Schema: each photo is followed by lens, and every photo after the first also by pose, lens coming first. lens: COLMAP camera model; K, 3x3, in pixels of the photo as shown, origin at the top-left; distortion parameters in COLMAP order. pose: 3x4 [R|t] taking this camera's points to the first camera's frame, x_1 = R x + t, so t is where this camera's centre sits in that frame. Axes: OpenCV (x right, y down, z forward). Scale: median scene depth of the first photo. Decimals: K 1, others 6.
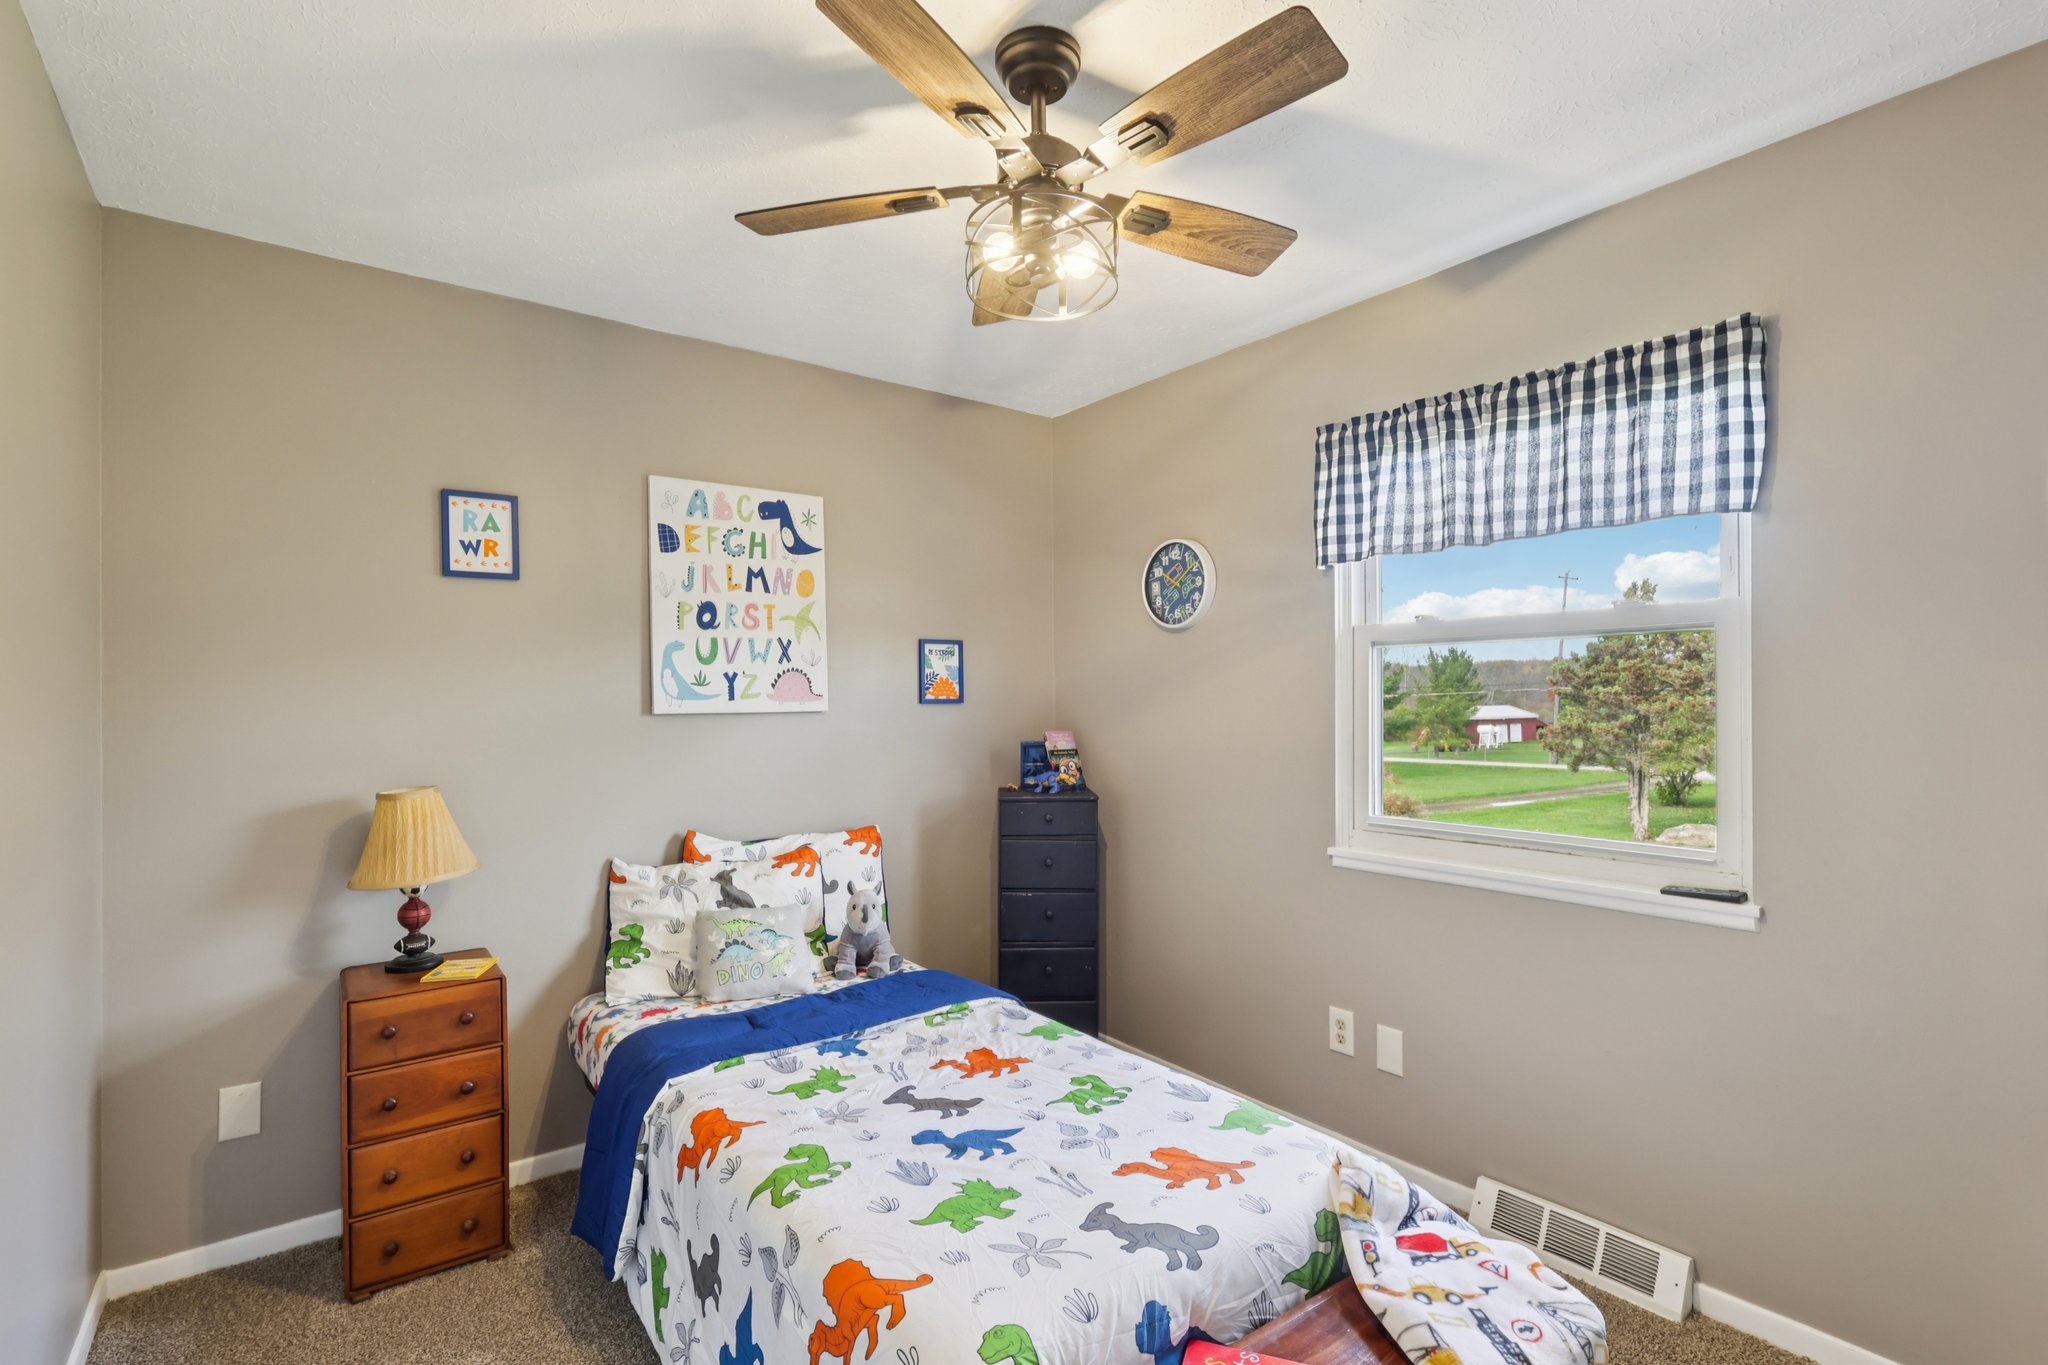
lens RADIAL K [[956.4, 0, 1032.8], [0, 956.4, 685.9], [0, 0, 1]] dist [-0.003202, 0.001313]
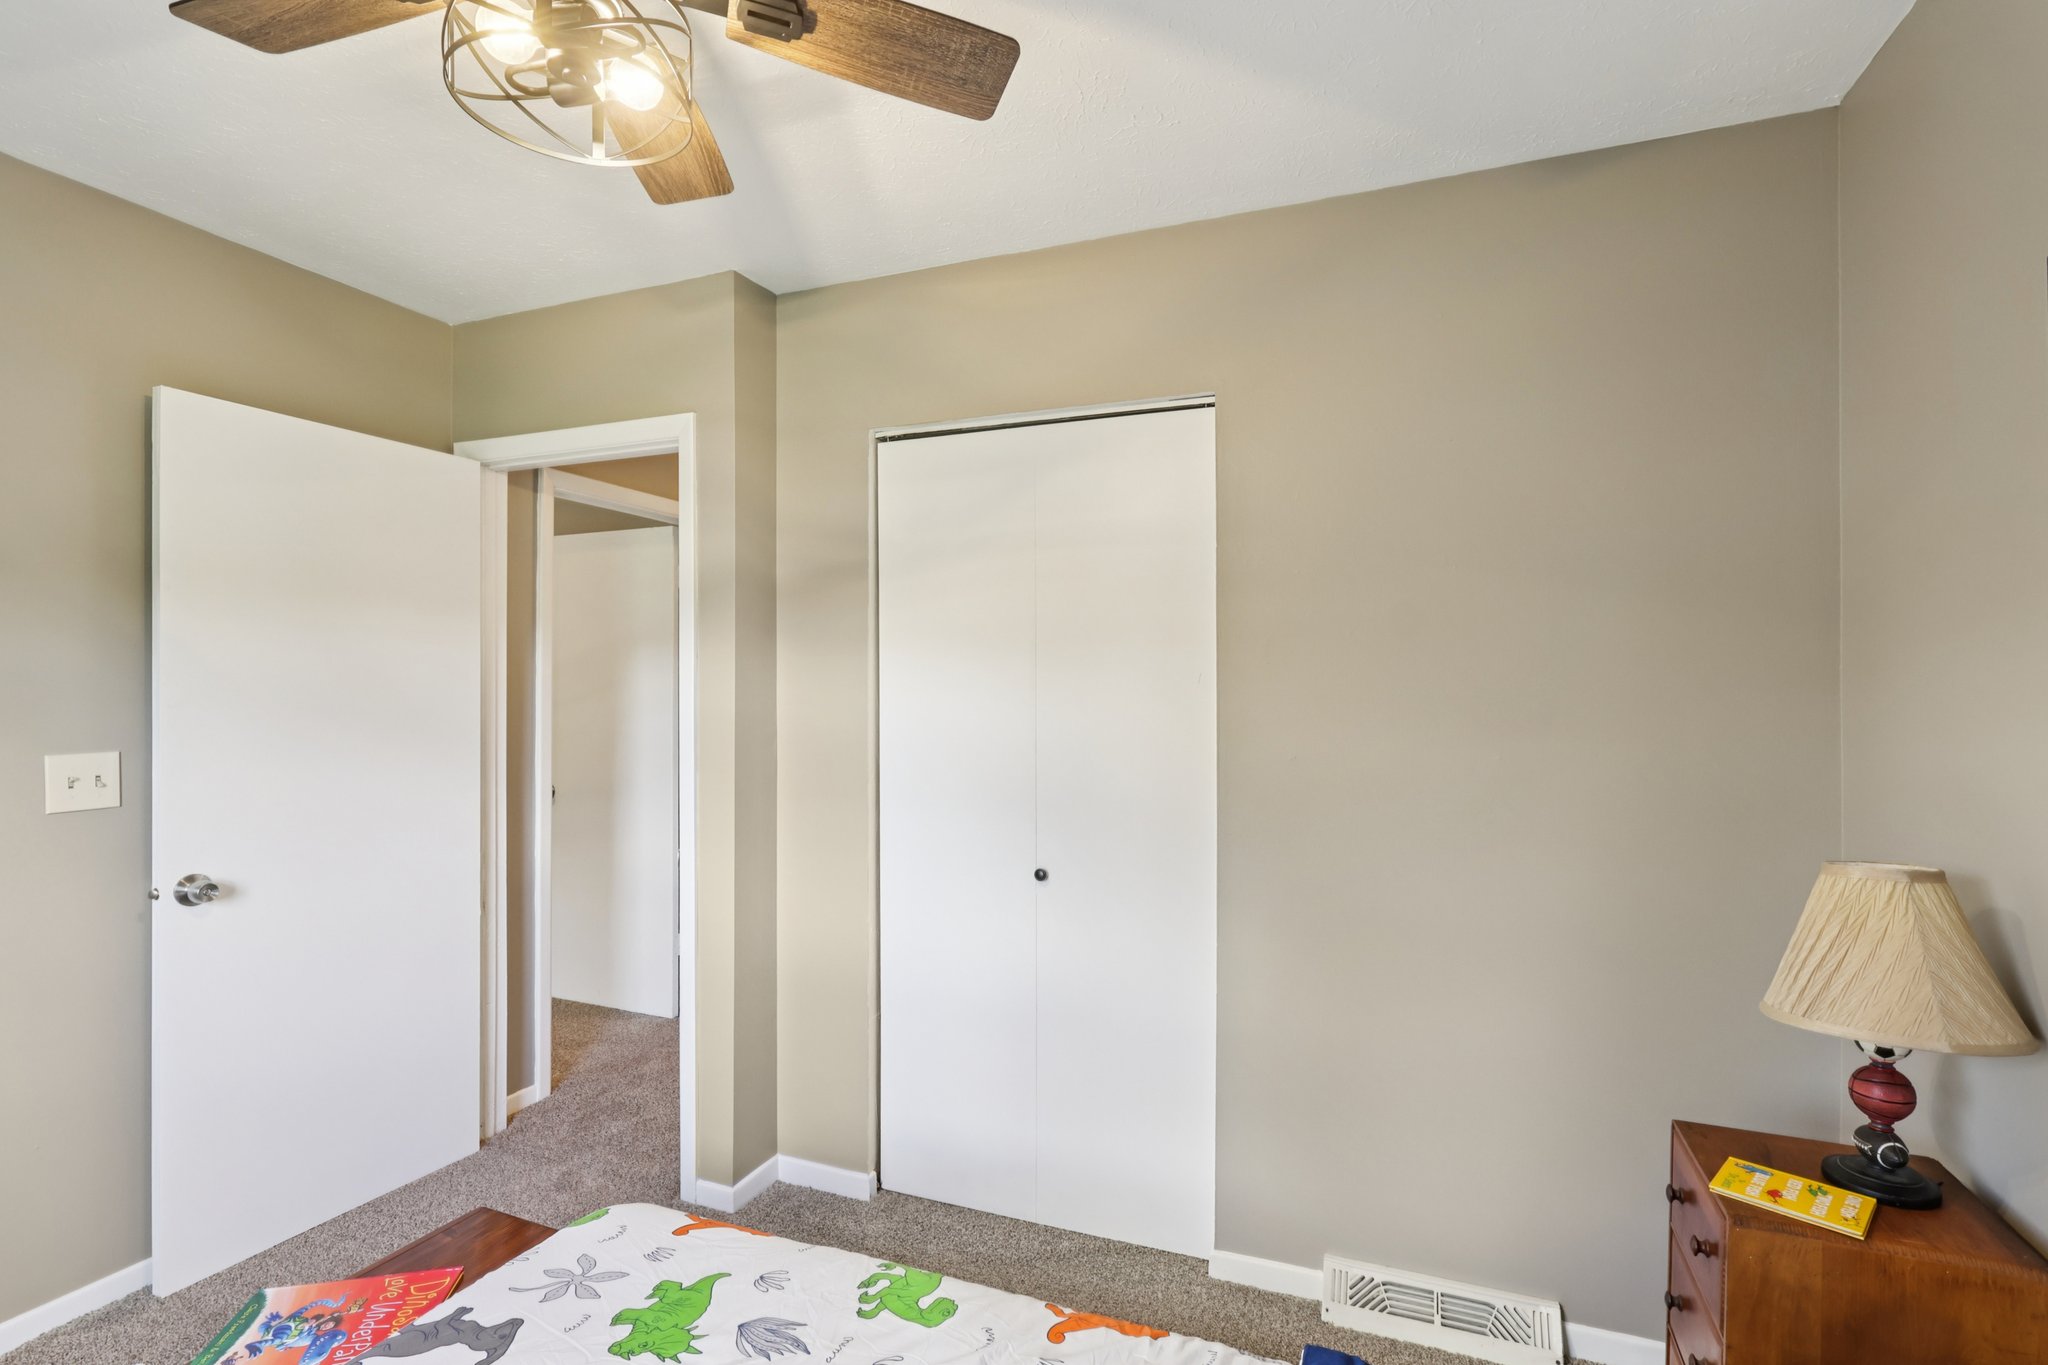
lens RADIAL K [[956.4, 0, 1024.4], [0, 956.4, 691.2], [0, 0, 1]] dist [-0.003202, 0.001313]
pose [[-0.859662, 0.007724, -0.510805, 0.051979], [0.015430, 0.999822, -0.010848, 0.004004], [0.510631, -0.017208, -0.859628, 1.071141]]
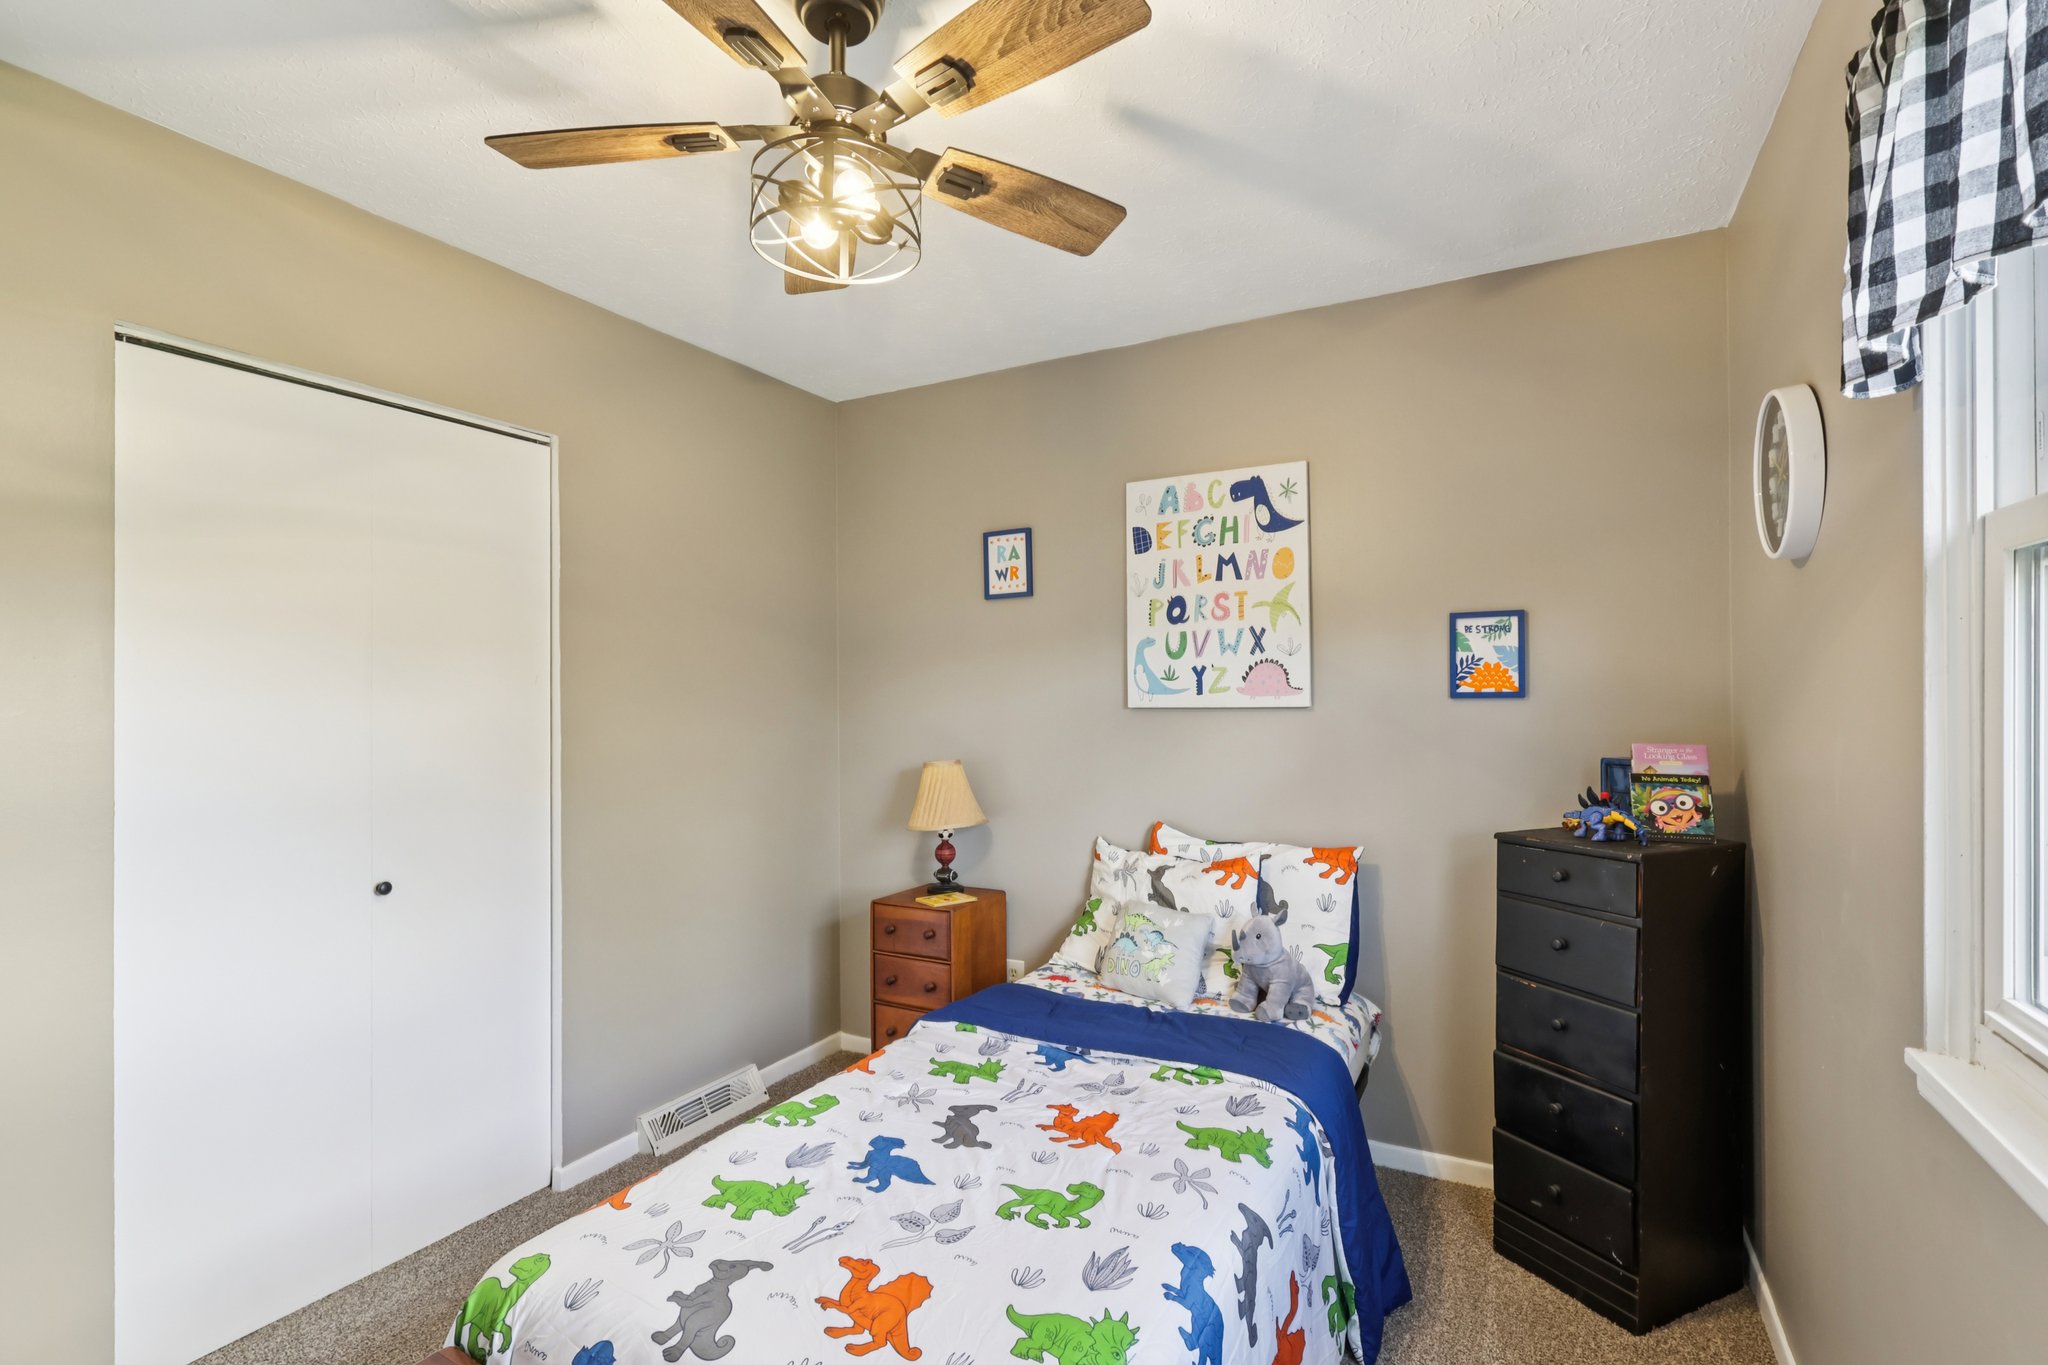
lens RADIAL K [[956.4, 0, 1015.8], [0, 956.4, 688.3], [0, 0, 1]] dist [-0.003202, 0.001313]
pose [[0.397264, -0.002169, -0.917702, 0.560316], [0.020308, 0.999773, 0.006428, -0.001758], [0.917480, -0.021190, 0.397218, 0.487089]]
